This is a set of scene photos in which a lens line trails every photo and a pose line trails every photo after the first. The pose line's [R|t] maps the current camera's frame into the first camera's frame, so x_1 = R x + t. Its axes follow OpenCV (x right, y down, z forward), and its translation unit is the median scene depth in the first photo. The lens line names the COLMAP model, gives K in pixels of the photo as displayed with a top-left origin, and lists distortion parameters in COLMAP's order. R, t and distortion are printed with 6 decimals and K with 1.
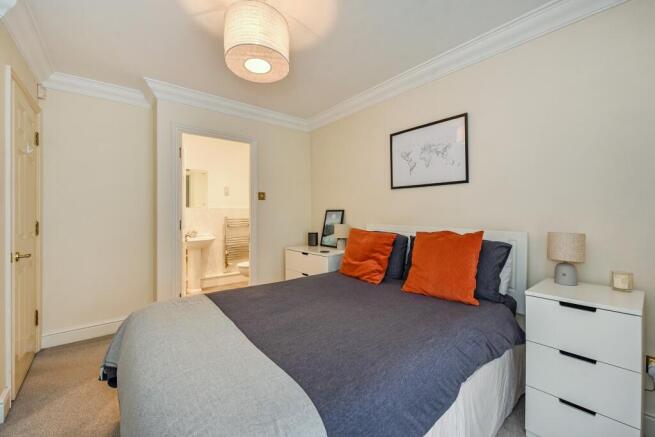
lens RADIAL K [[265.5, 0, 323.1], [0, 265.5, 219.8], [0, 0, 1]] dist [-0.002069, -0.000081]
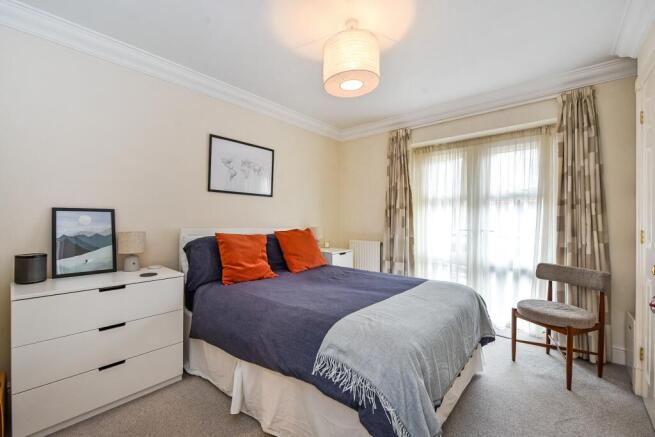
lens RADIAL K [[265.5, 0, 324.2], [0, 265.5, 215.2], [0, 0, 1]] dist [-0.002069, -0.000081]
pose [[-0.135533, 0.000624, 0.990773, -0.834775], [-0.006612, 0.999977, -0.001534, -0.033828], [-0.990751, -0.006759, -0.135526, 0.803822]]
